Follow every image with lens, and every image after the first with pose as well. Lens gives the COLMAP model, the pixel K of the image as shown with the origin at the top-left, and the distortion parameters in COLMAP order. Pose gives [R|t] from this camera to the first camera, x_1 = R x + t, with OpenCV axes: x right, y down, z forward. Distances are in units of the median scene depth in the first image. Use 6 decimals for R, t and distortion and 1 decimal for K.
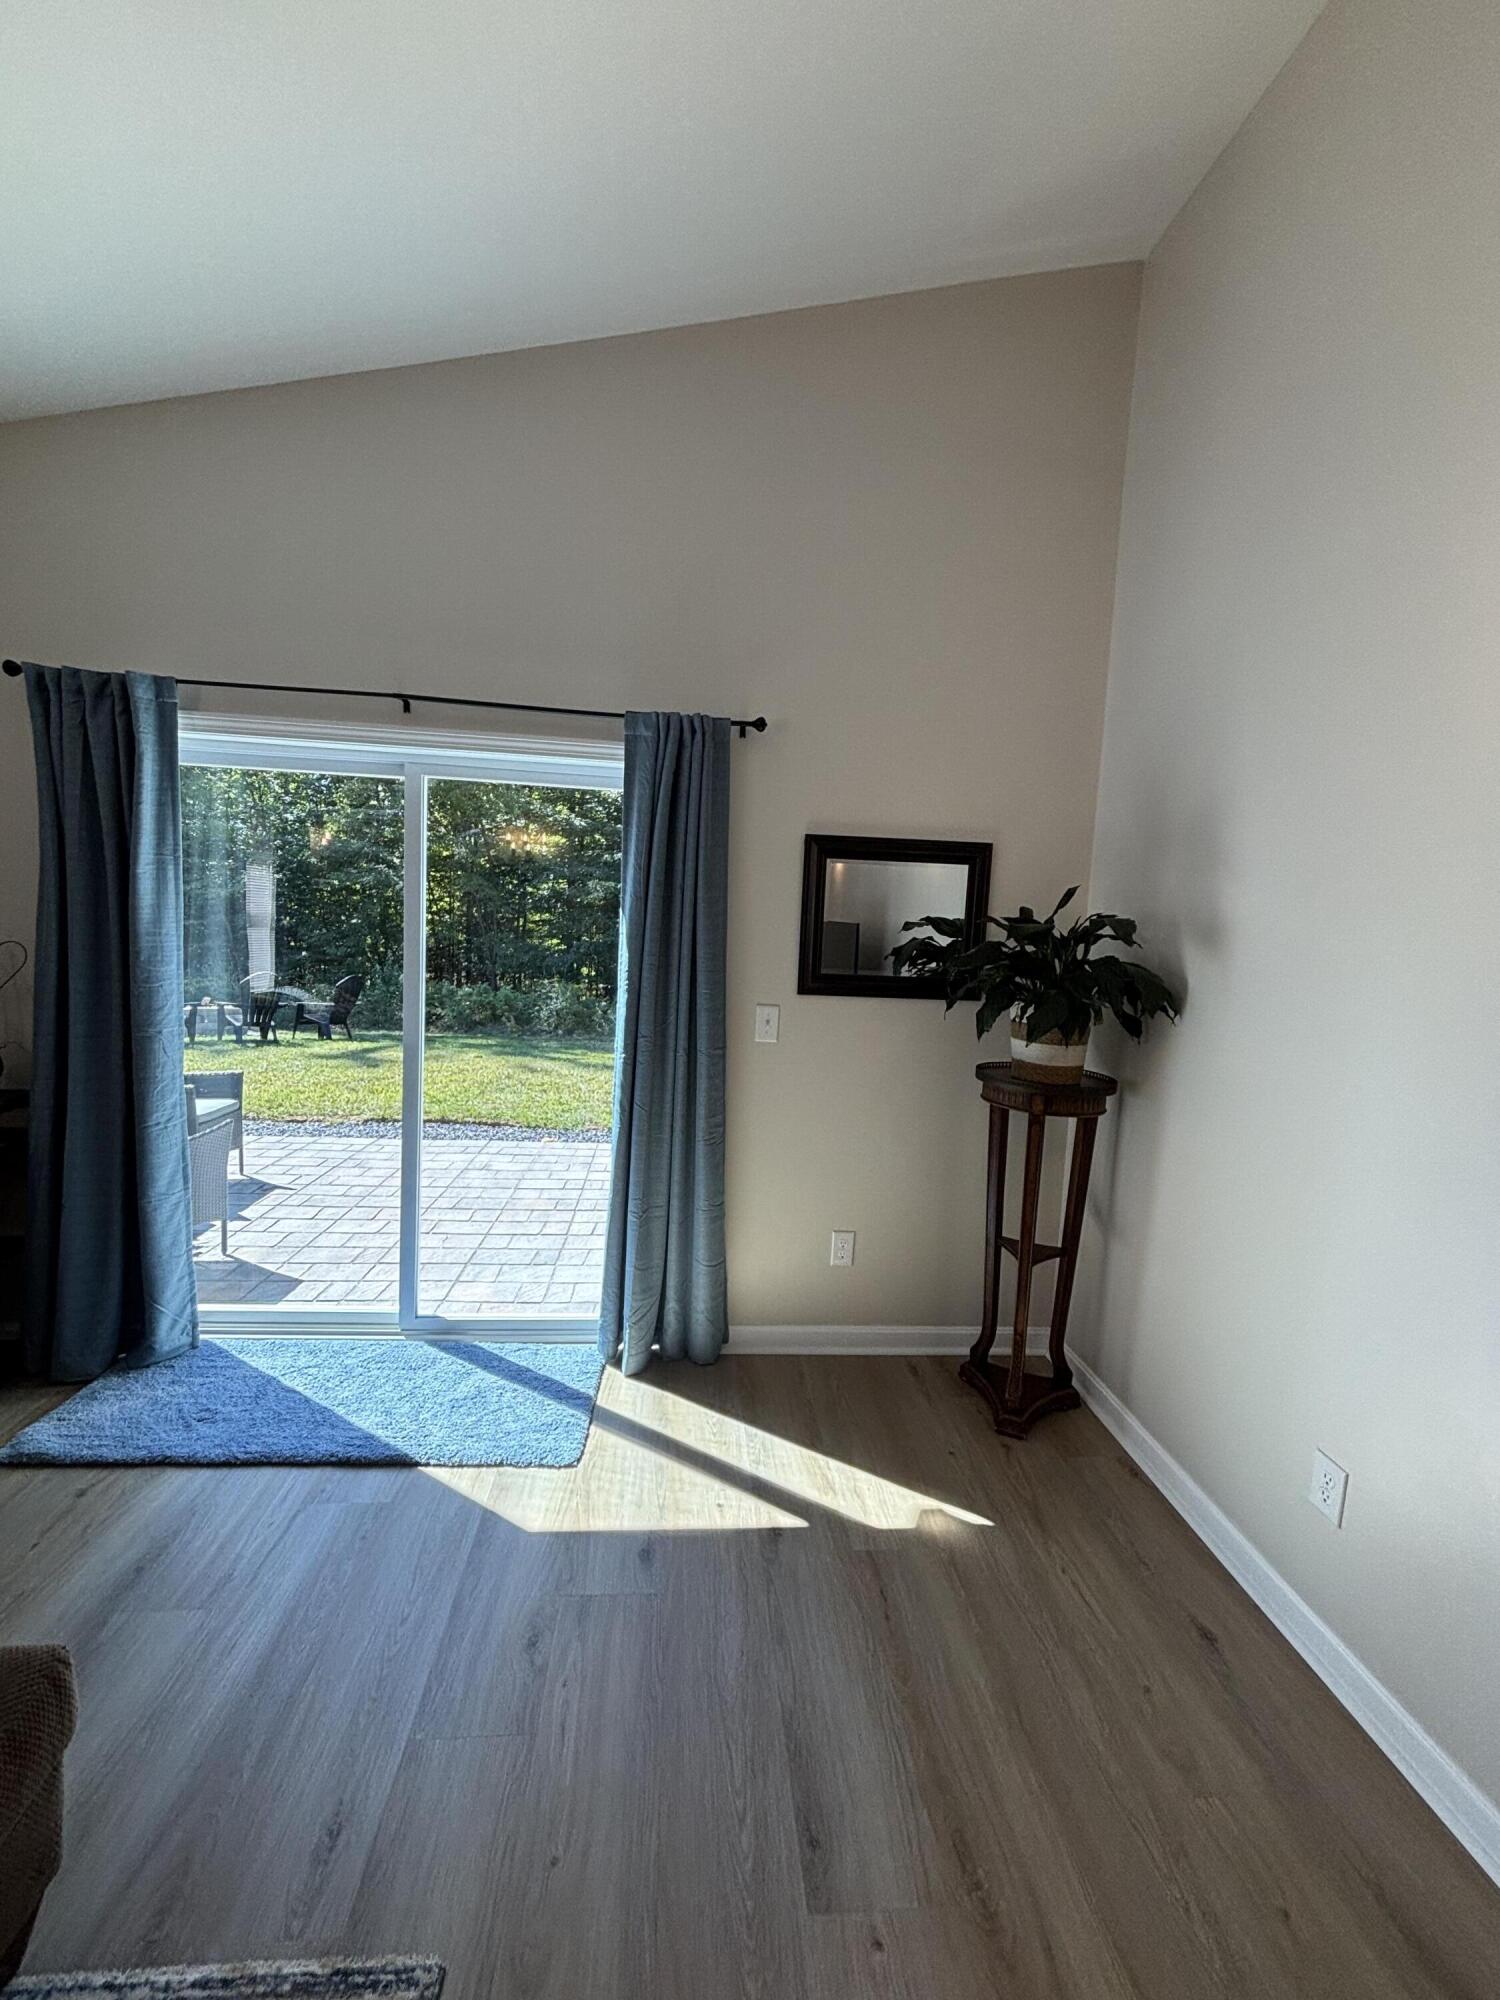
lens RADIAL K [[810.4, 0, 750.0], [0, 810.4, 1000.0], [0, 0, 1]] dist [-0.001818, -0.000558]
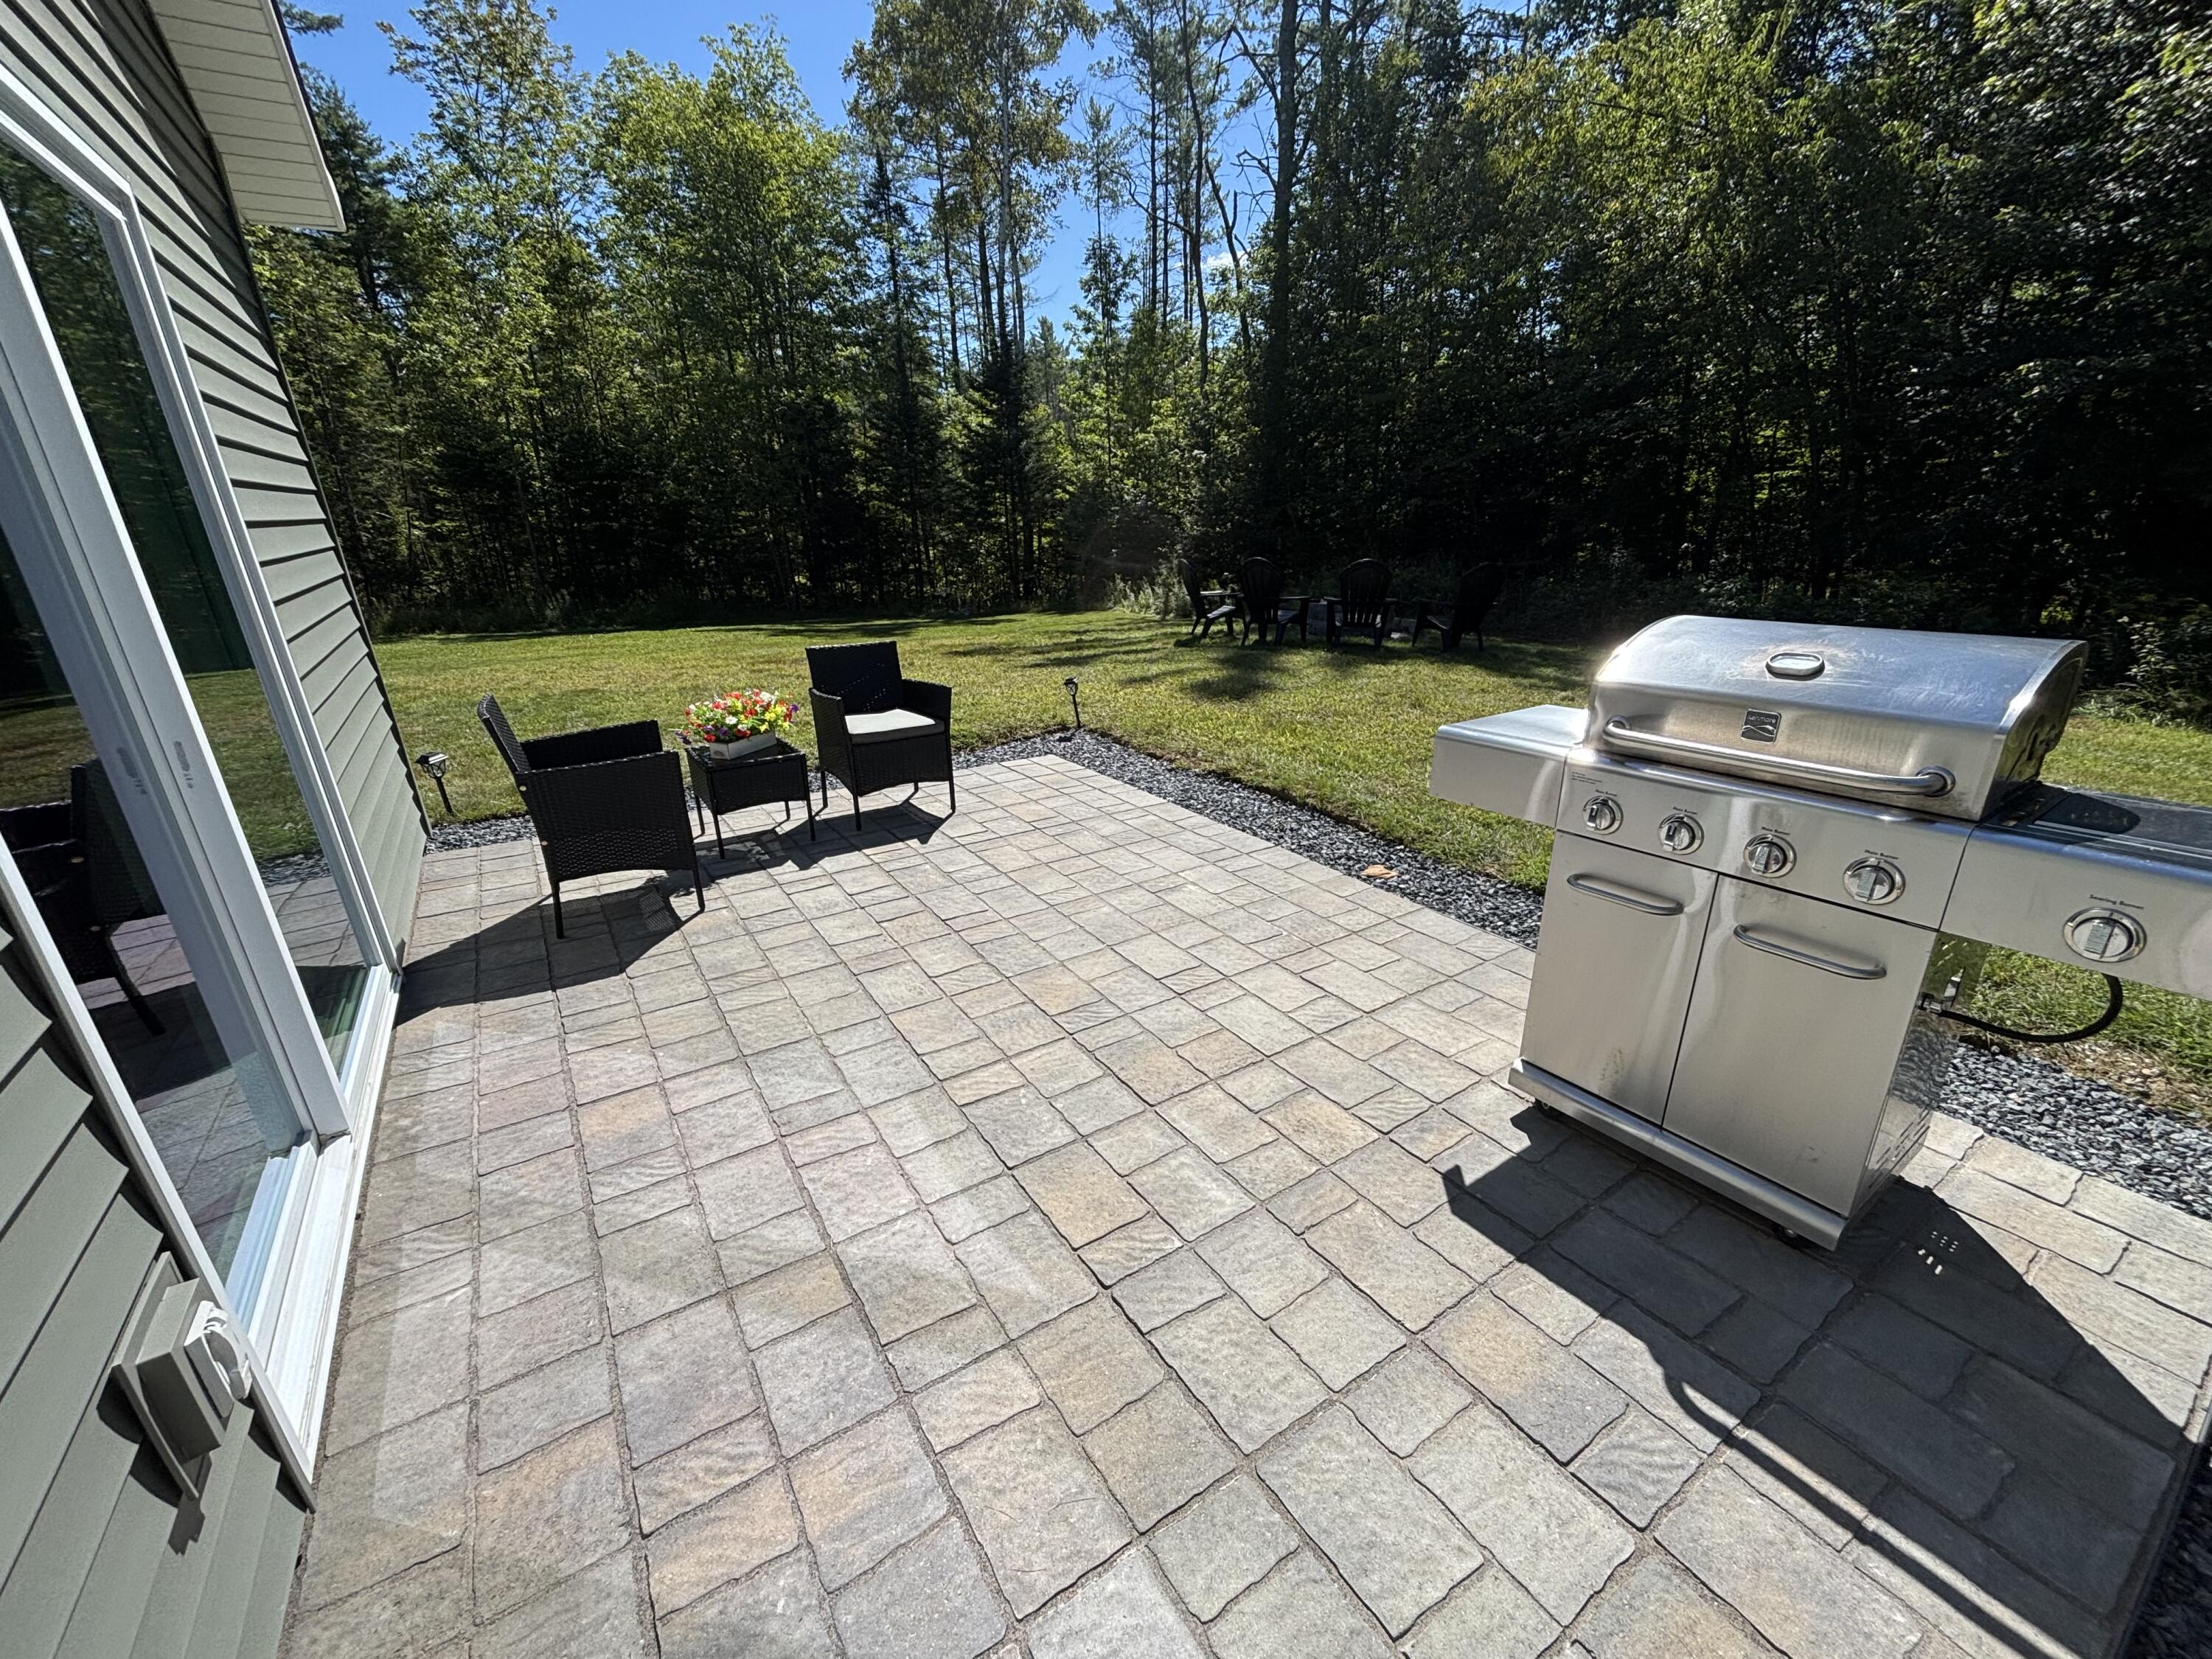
lens RADIAL K [[896.3, 0, 1101.8], [0, 896.3, 827.5], [0, 0, 1]] dist [-0.001818, -0.000558]
pose [[0.473229, 0.251845, -0.844173, 0.218417], [-0.032647, 0.962620, 0.268880, -0.020867], [0.880334, -0.099682, 0.463762, 0.678312]]
